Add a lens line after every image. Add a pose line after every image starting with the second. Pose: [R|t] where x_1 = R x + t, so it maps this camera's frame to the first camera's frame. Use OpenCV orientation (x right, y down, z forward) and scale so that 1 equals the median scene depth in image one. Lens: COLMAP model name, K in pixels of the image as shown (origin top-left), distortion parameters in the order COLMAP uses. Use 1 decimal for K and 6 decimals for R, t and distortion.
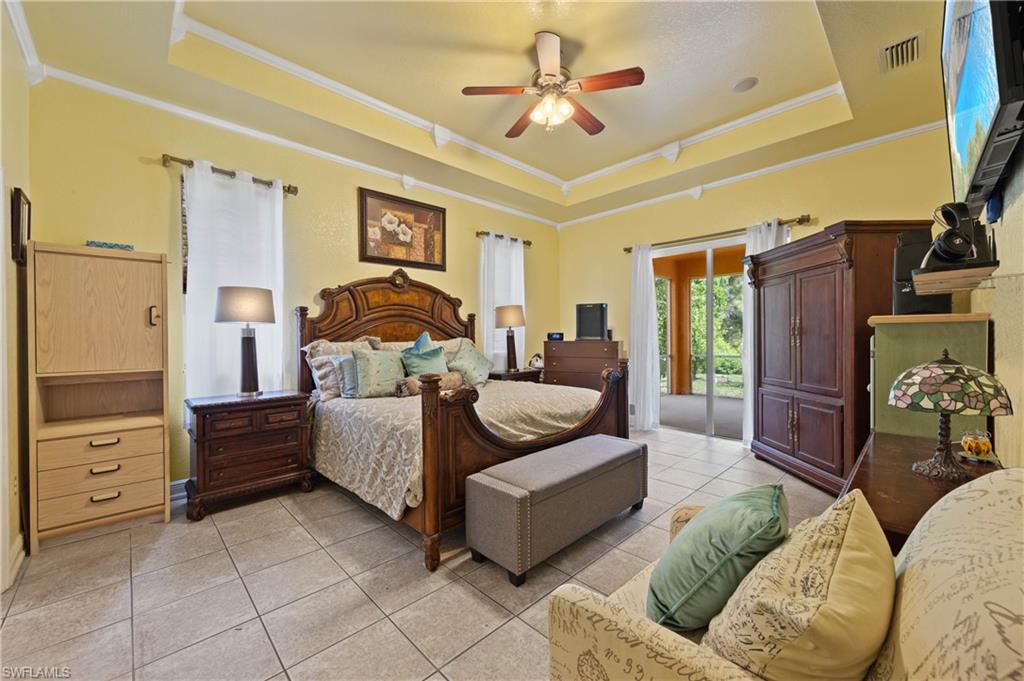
lens RADIAL K [[396.7, 0, 517.1], [0, 396.7, 338.5], [0, 0, 1]] dist [0.001371, -0.000133]
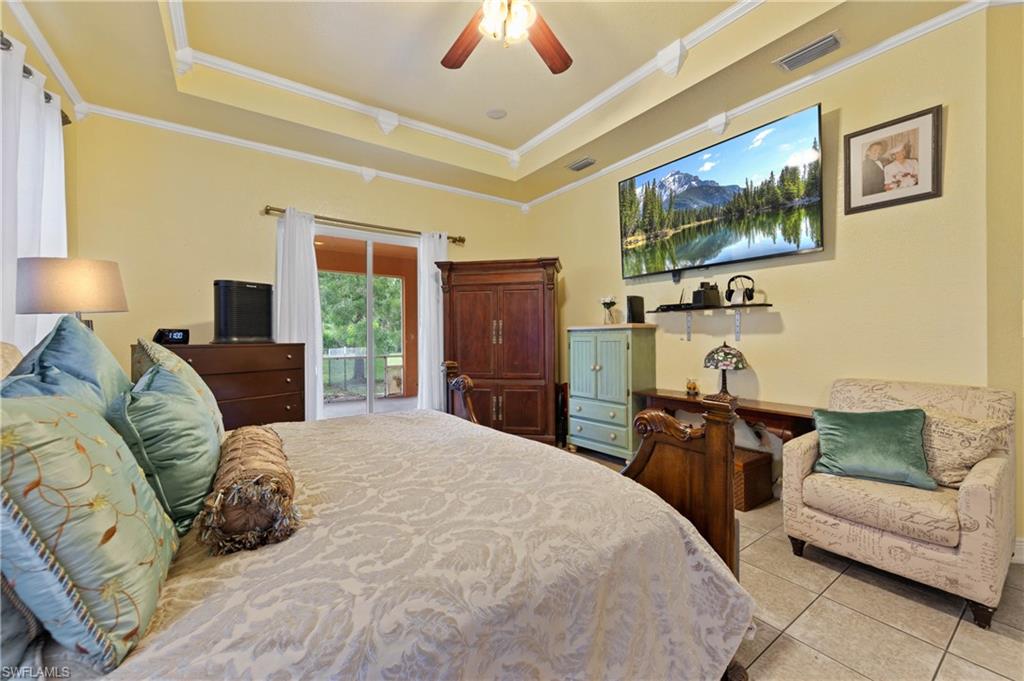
lens RADIAL K [[396.7, 0, 518.7], [0, 396.7, 339.9], [0, 0, 1]] dist [0.001371, -0.000133]
pose [[0.154337, -0.003763, 0.988011, -0.394171], [0.005444, 0.999981, 0.002958, 0.000825], [-0.988003, 0.004922, 0.154354, 0.565667]]
